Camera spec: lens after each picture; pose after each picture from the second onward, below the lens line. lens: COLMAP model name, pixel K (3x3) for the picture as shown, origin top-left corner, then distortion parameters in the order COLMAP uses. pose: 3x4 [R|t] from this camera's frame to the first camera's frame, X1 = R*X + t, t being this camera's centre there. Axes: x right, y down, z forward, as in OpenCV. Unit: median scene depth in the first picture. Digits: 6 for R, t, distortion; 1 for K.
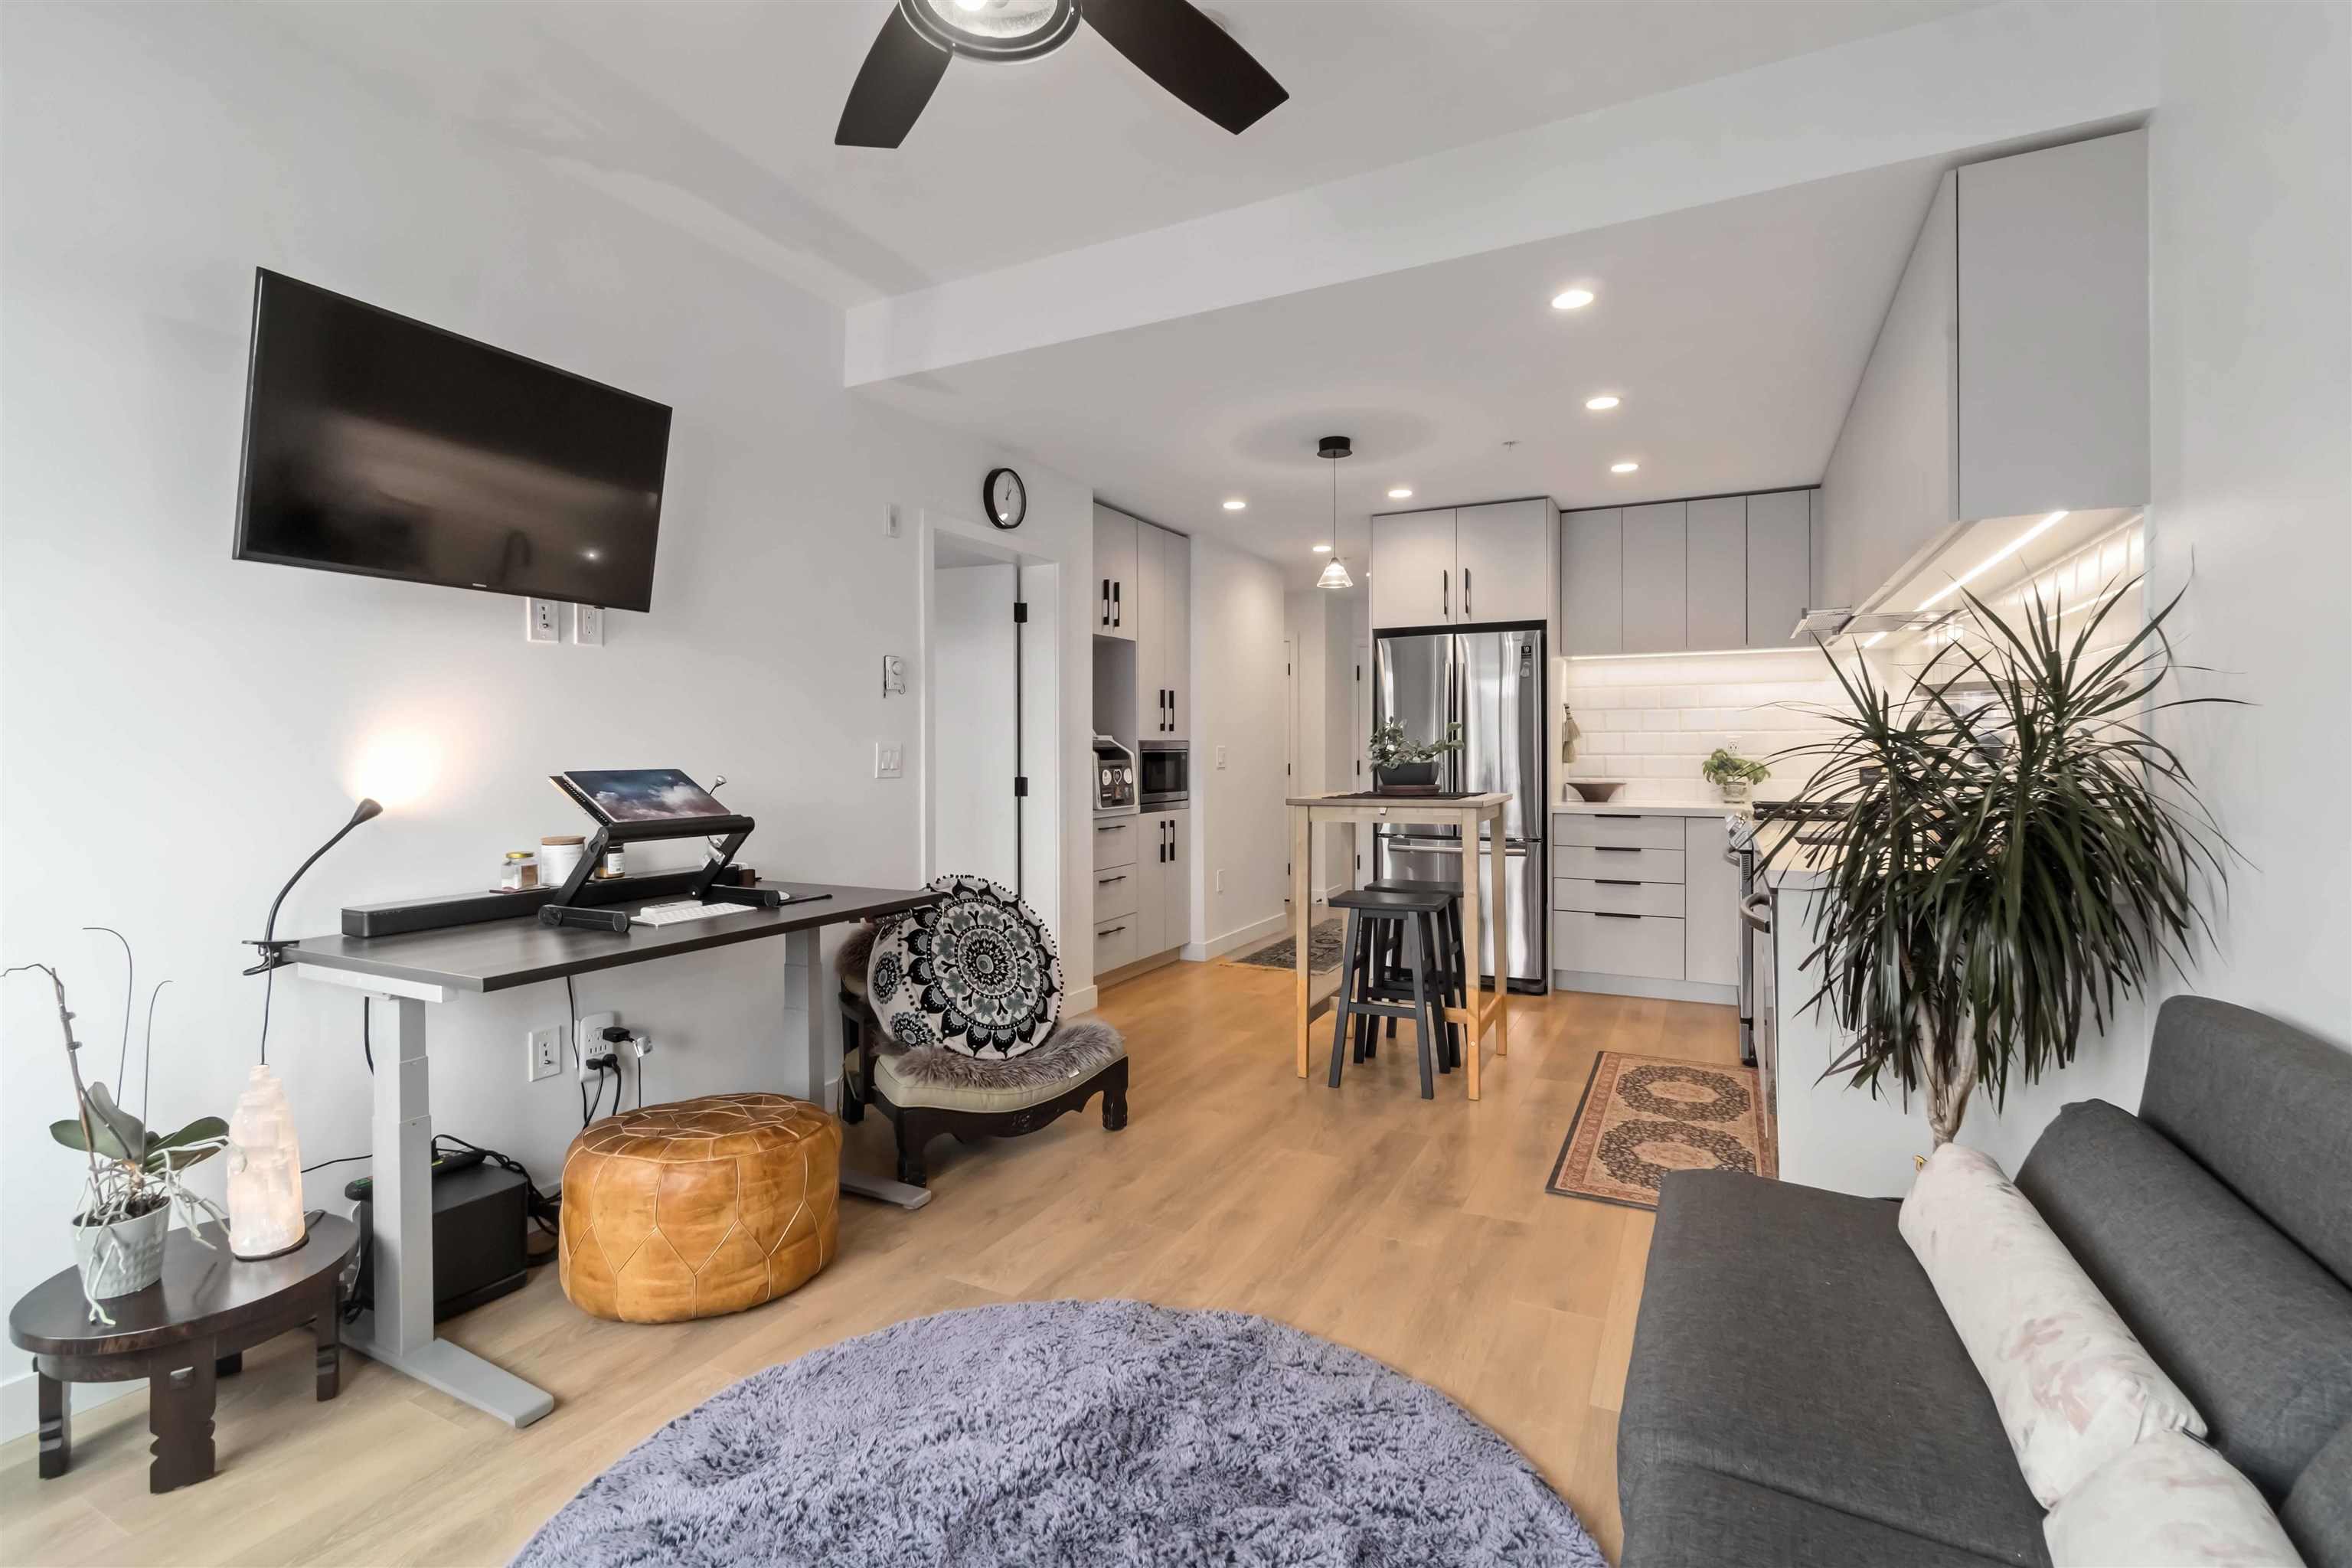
lens RADIAL K [[1092.6, 0, 1147.0], [0, 1092.6, 750.7], [0, 0, 1]] dist [-0.008760, 0.000483]
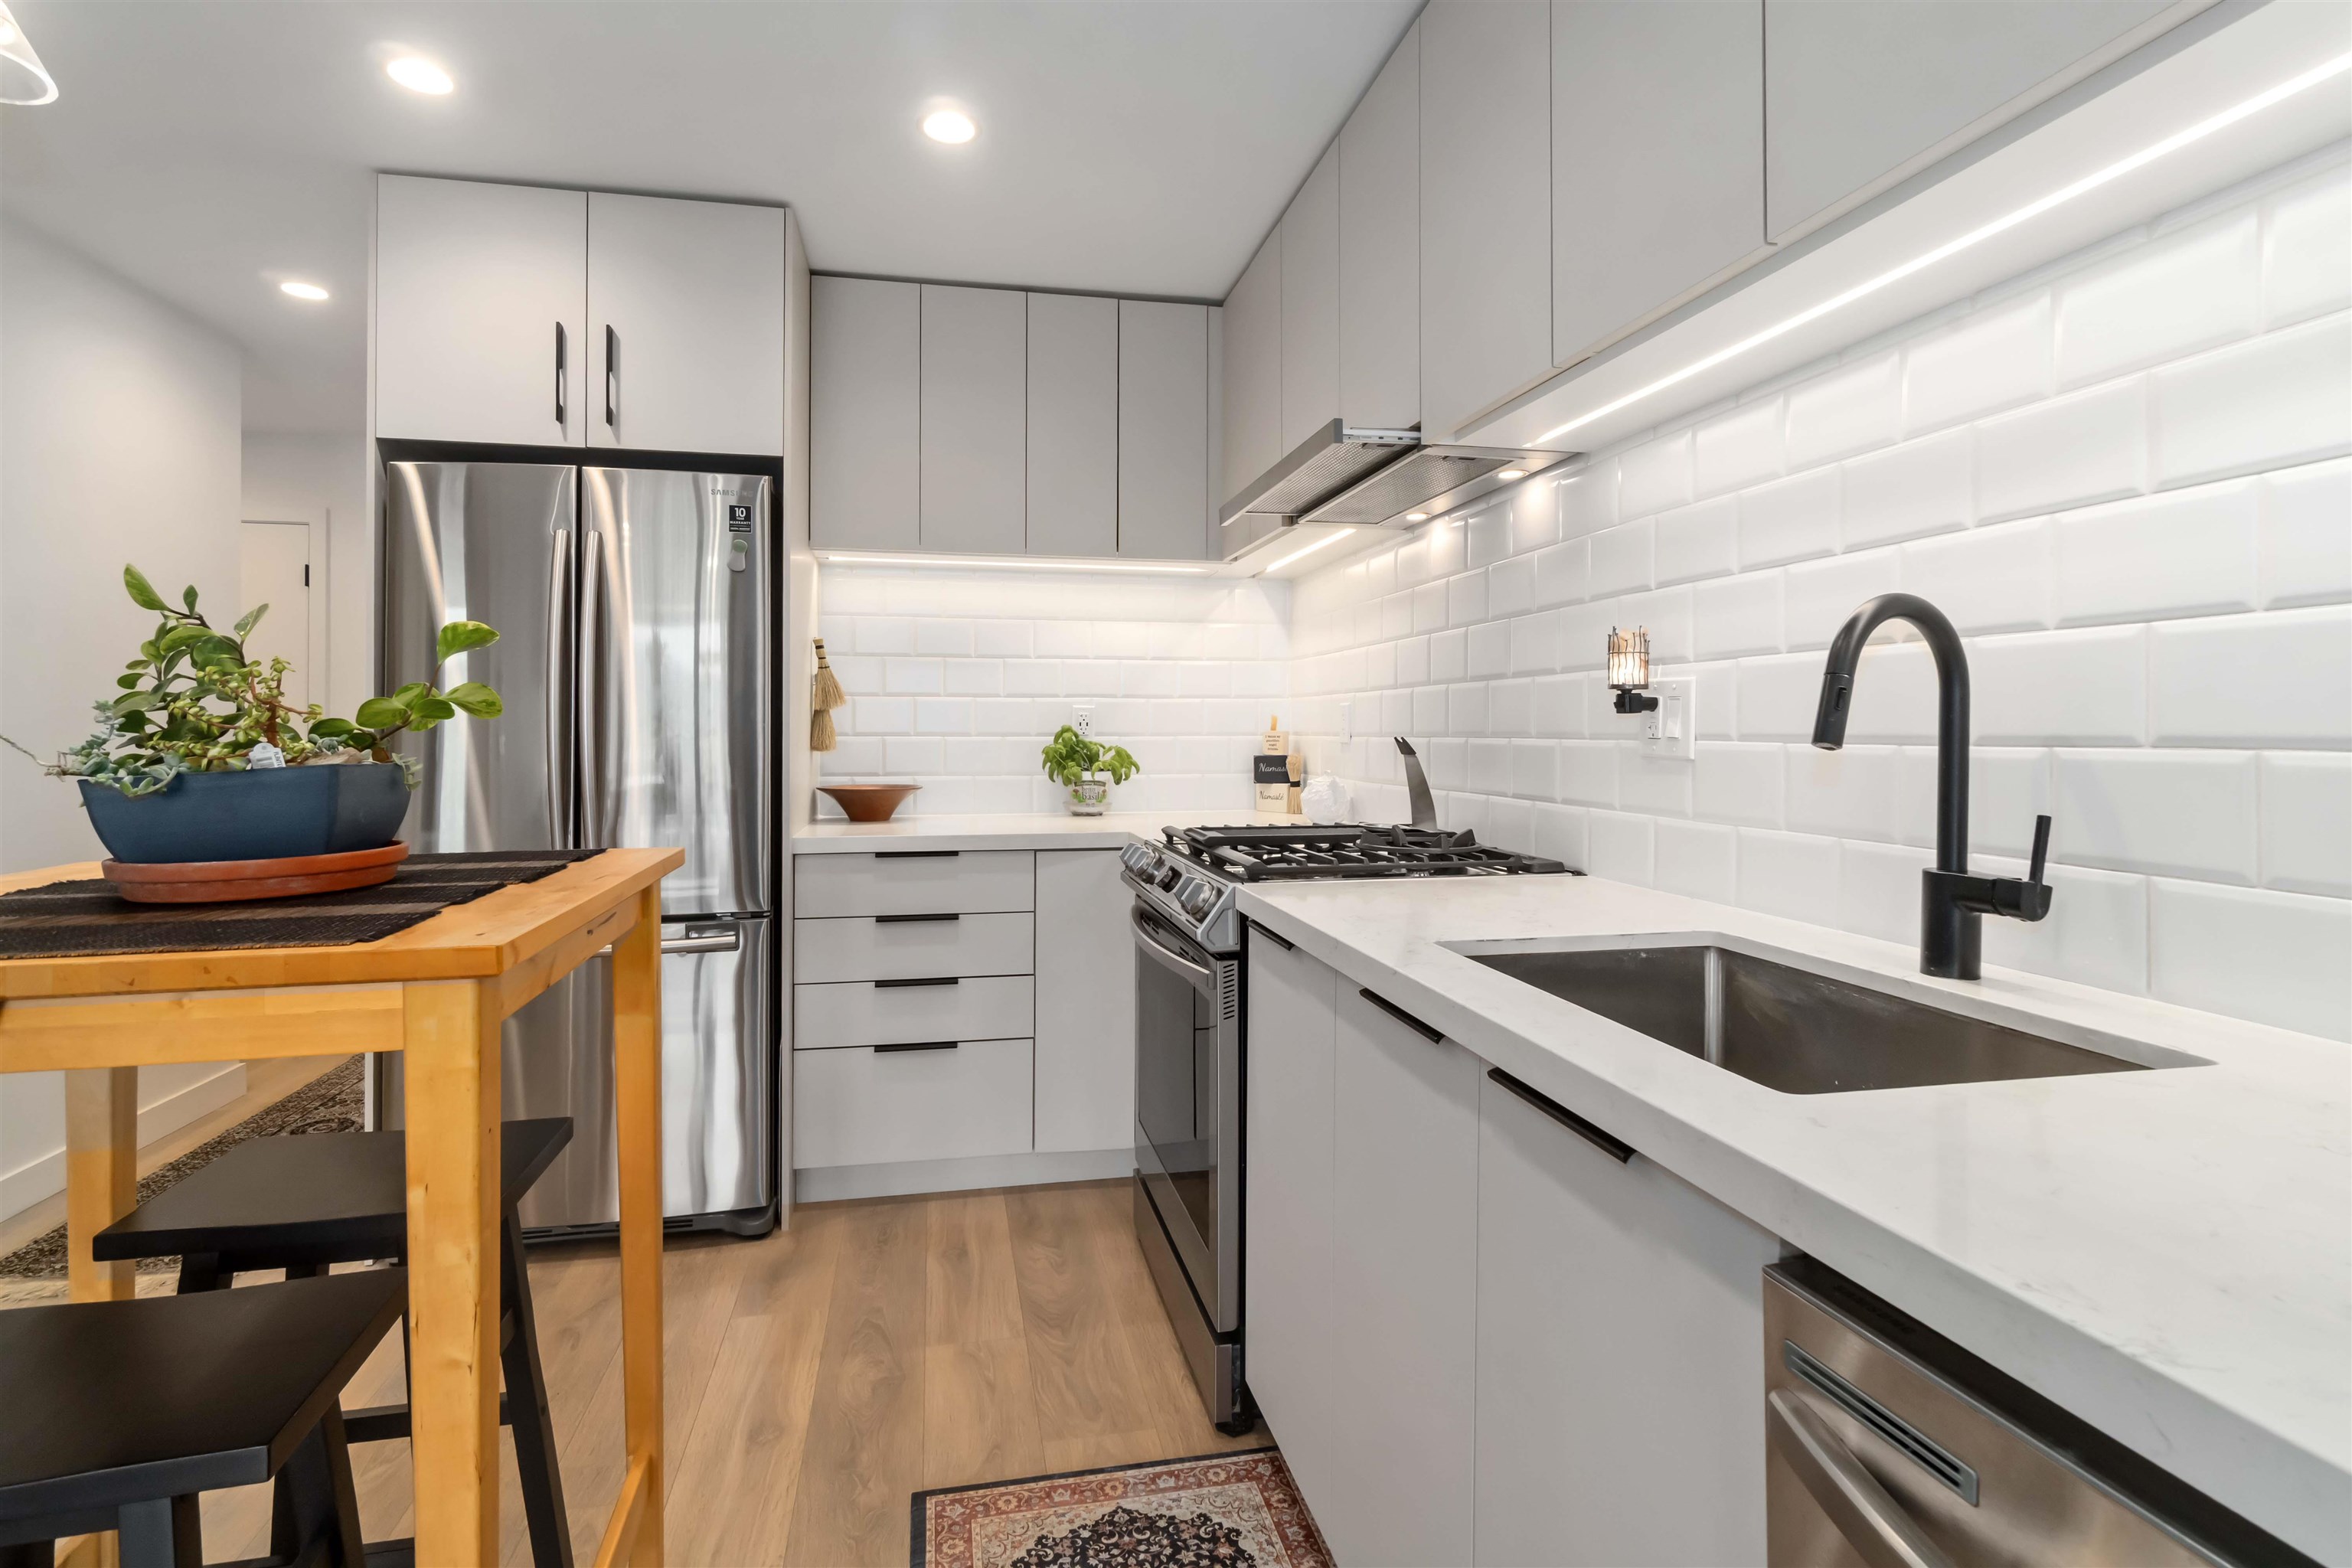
lens RADIAL K [[1092.6, 0, 1147.9], [0, 1092.6, 735.3], [0, 0, 1]] dist [-0.008760, 0.000483]
pose [[0.780053, 0.001907, 0.625710, 0.297005], [-0.005096, 0.999982, 0.003305, 0.001700], [-0.625693, -0.005767, 0.780048, 0.813782]]
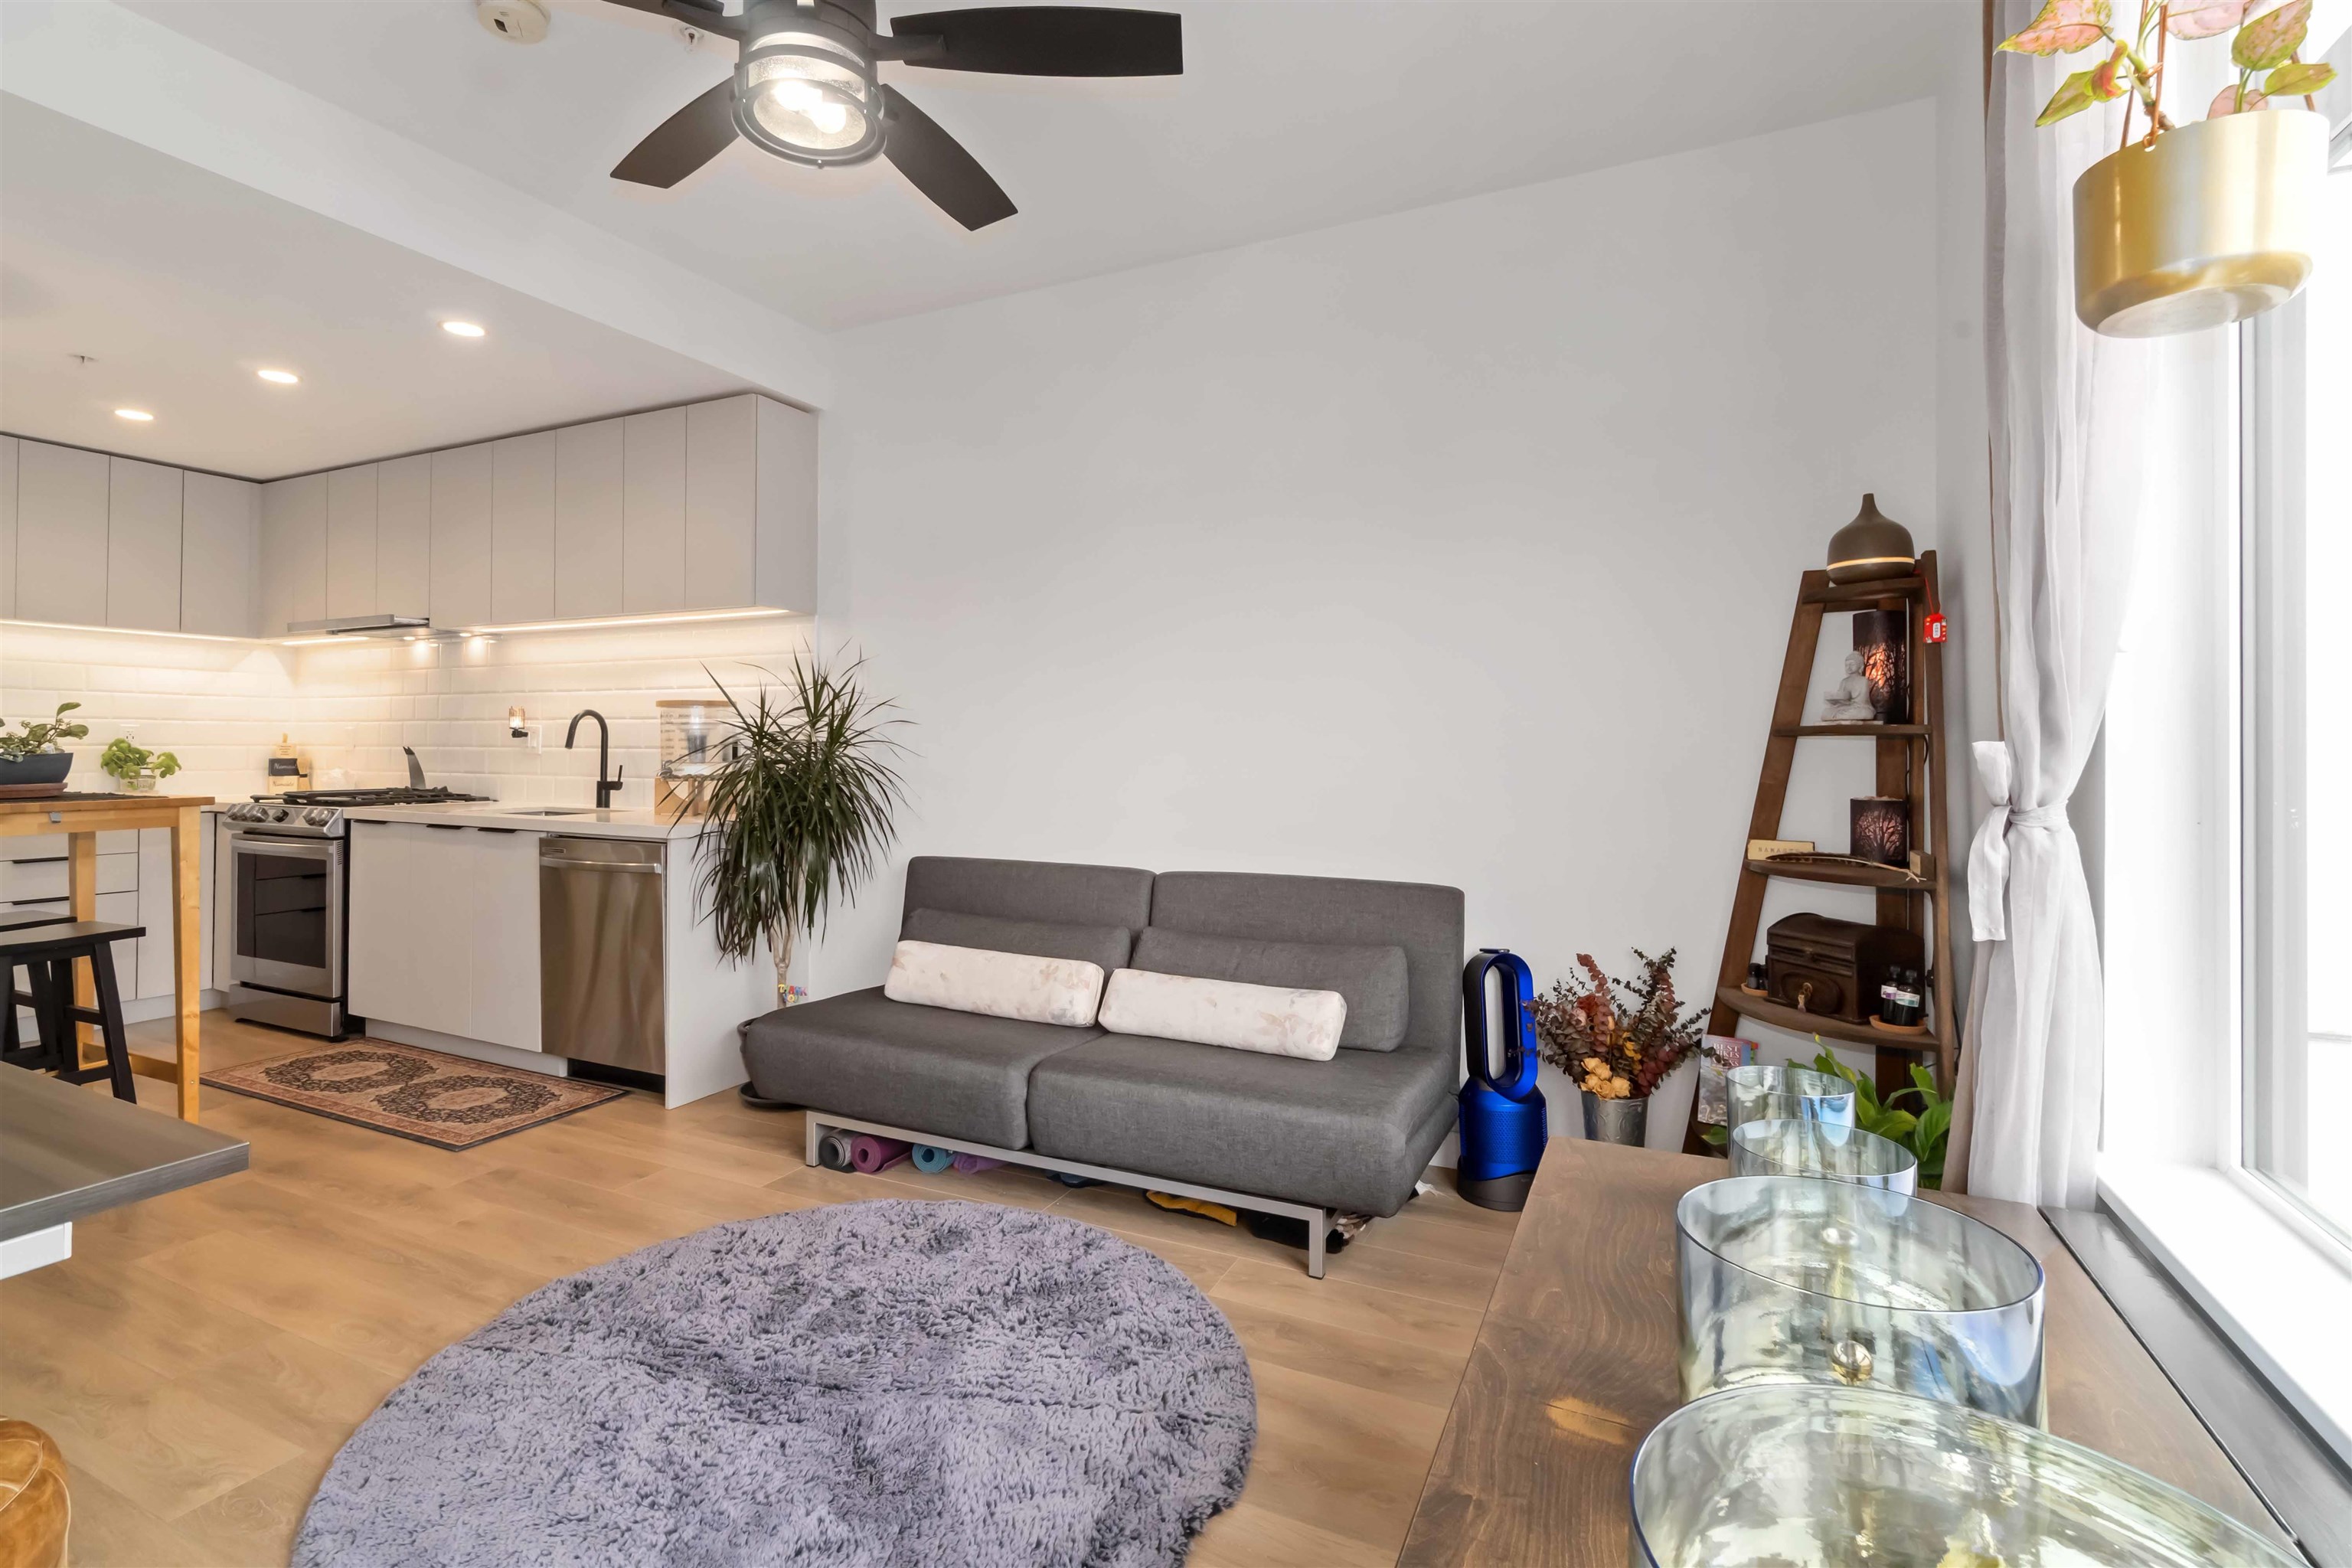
lens RADIAL K [[1092.6, 0, 1143.9], [0, 1092.6, 737.3], [0, 0, 1]] dist [-0.008760, 0.000483]
pose [[-0.035966, 0.013261, 0.999265, -0.639219], [-0.007399, 0.999881, -0.013536, 0.004538], [-0.999326, -0.007880, -0.035863, 0.314961]]
